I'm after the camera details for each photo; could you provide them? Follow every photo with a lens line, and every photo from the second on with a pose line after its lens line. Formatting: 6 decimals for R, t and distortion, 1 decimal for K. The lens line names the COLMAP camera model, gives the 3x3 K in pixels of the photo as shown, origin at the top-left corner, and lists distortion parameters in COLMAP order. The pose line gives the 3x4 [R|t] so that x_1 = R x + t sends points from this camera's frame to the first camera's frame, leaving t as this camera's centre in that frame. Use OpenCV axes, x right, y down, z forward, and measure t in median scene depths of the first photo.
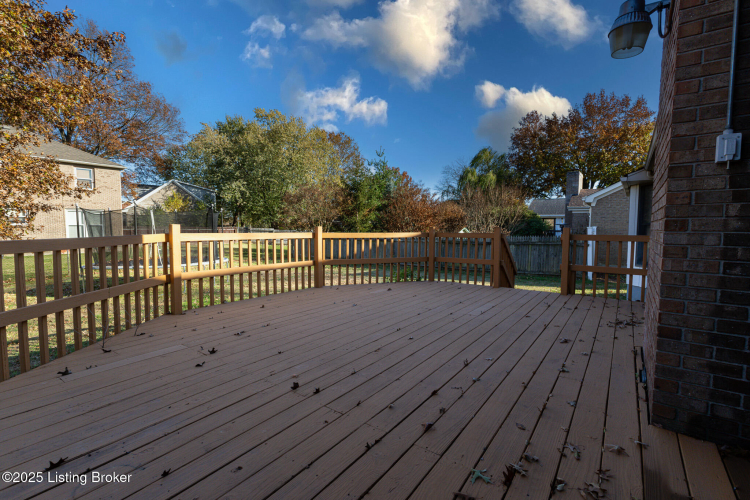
lens RADIAL K [[343.6, 0, 374.6], [0, 343.6, 253.7], [0, 0, 1]] dist [0.004023, 0.001472]
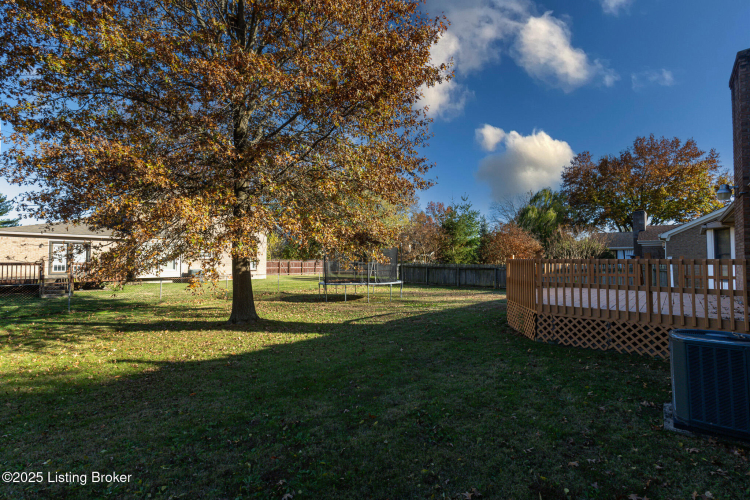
lens RADIAL K [[343.6, 0, 369.8], [0, 343.6, 253.4], [0, 0, 1]] dist [0.004023, 0.001472]
pose [[0.994909, -0.005840, -0.100607, -0.842705], [-0.003842, 0.995396, -0.095772, 0.091143], [0.100704, 0.095671, 0.990306, -0.959046]]
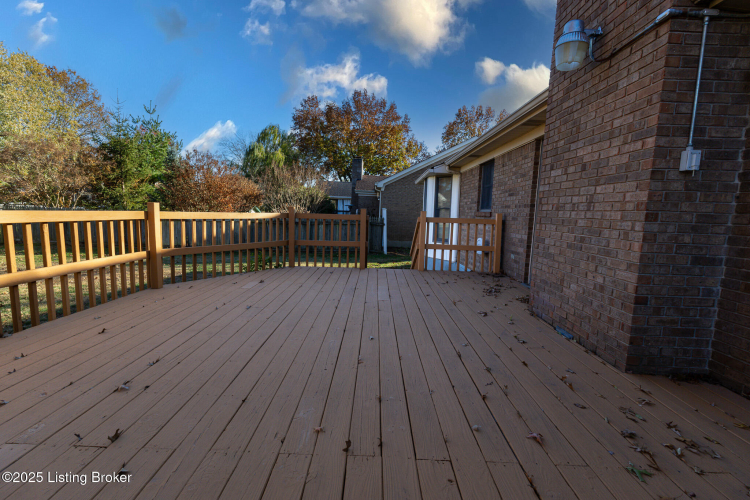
lens RADIAL K [[343.6, 0, 371.1], [0, 343.6, 253.3], [0, 0, 1]] dist [0.004023, 0.001472]
pose [[0.816225, -0.053779, 0.575225, -0.184644], [0.018014, 0.997543, 0.067701, -0.013677], [-0.577453, -0.044898, 0.815189, 0.141549]]
